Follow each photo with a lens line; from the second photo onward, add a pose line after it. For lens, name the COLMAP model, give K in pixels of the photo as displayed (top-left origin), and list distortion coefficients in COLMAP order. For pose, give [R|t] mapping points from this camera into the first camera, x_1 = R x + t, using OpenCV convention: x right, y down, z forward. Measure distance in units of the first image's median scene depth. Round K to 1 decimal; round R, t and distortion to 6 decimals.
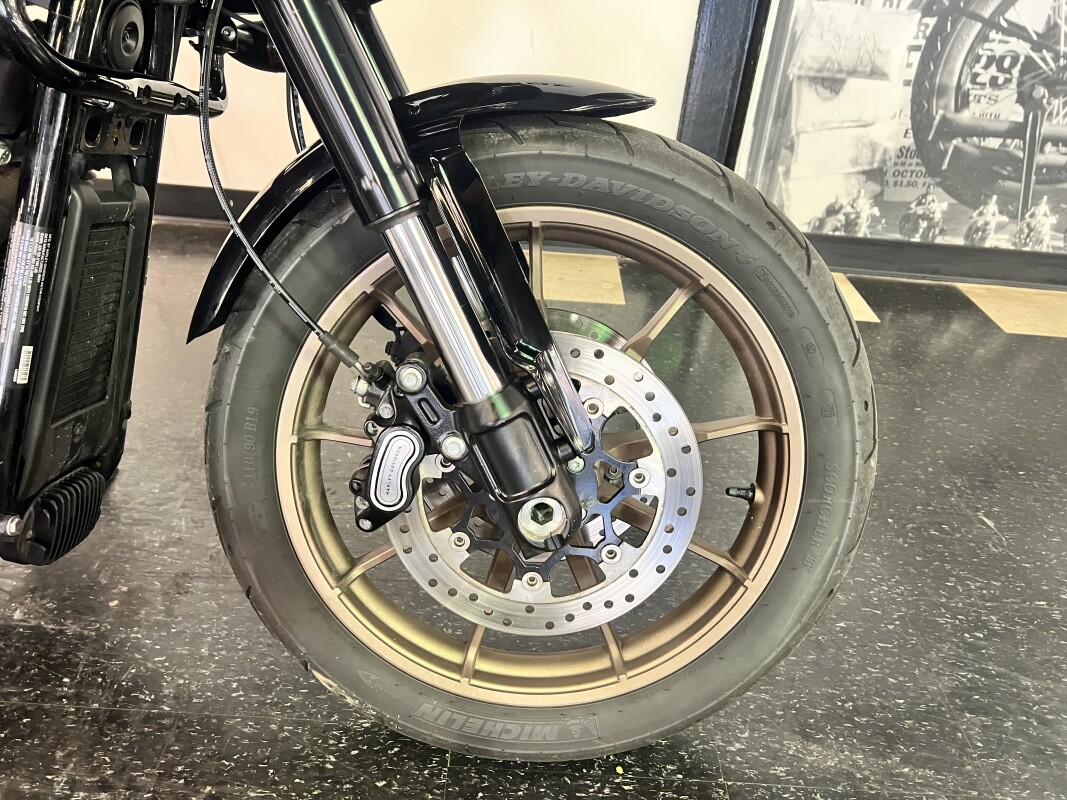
lens RADIAL K [[814.1, 0, 529.5], [0, 814.1, 408.4], [0, 0, 1]] dist [0.050378, -0.057989]
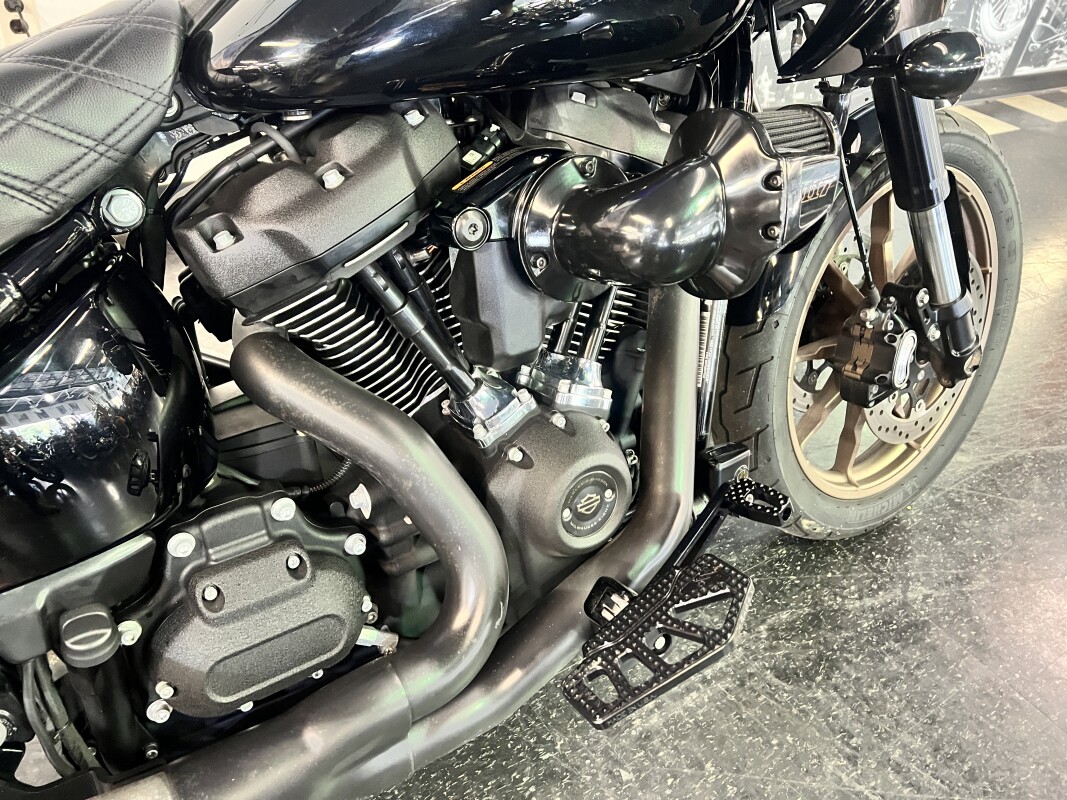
lens RADIAL K [[814.1, 0, 536.3], [0, 814.1, 409.4], [0, 0, 1]] dist [0.050378, -0.057989]
pose [[0.817662, -0.339121, 0.465215, -0.540546], [0.264562, 0.939049, 0.219531, -0.131472], [-0.511308, -0.056424, 0.857544, 0.004461]]
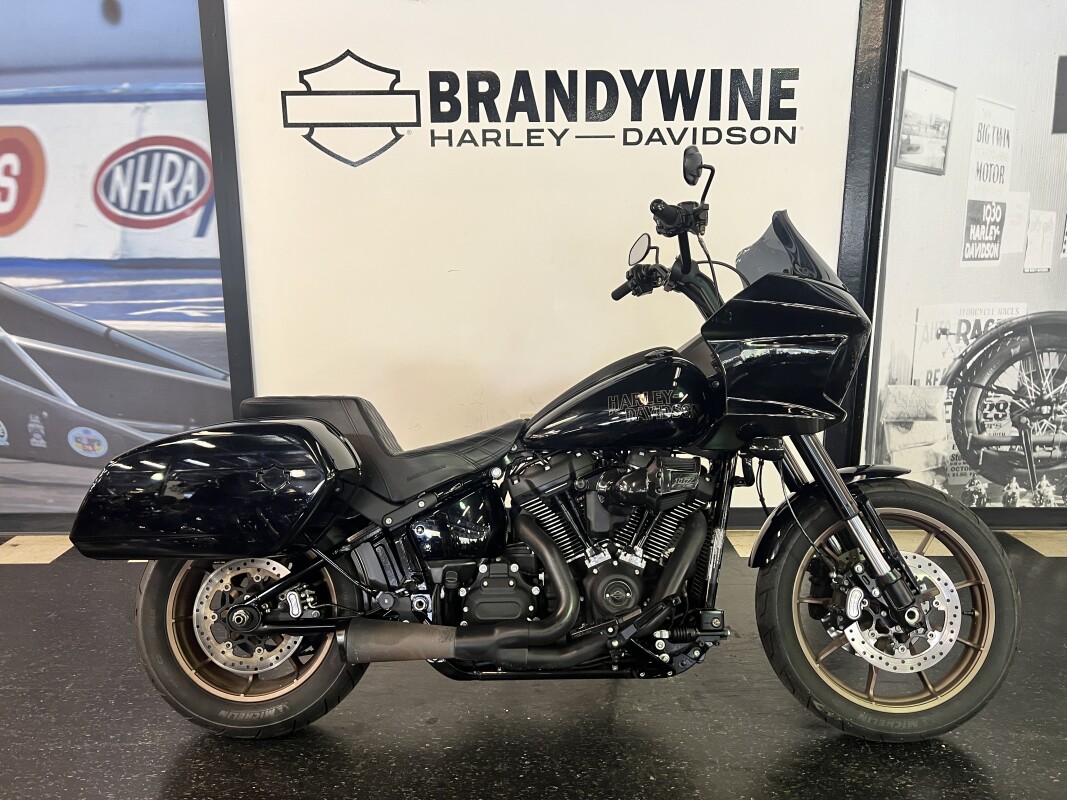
lens RADIAL K [[814.1, 0, 530.2], [0, 814.1, 398.7], [0, 0, 1]] dist [0.050378, -0.057989]
pose [[0.996739, -0.080382, 0.007020, -0.452686], [0.077602, 0.931165, -0.356245, 0.123566], [0.022099, 0.355628, 0.934366, -0.701885]]
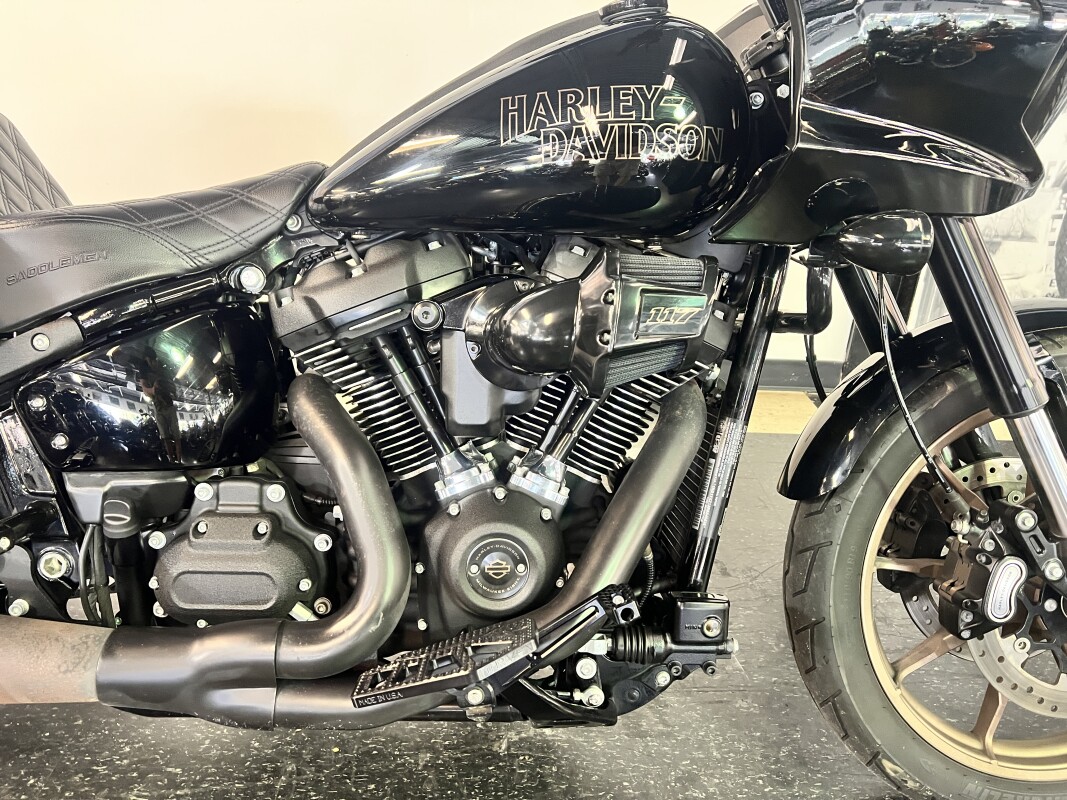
lens RADIAL K [[814.1, 0, 529.2], [0, 814.1, 395.7], [0, 0, 1]] dist [0.050378, -0.057989]
pose [[0.998641, -0.038792, 0.034793, -0.353042], [0.043768, 0.986778, -0.156056, -0.022449], [-0.028280, 0.157367, 0.987135, -0.129117]]
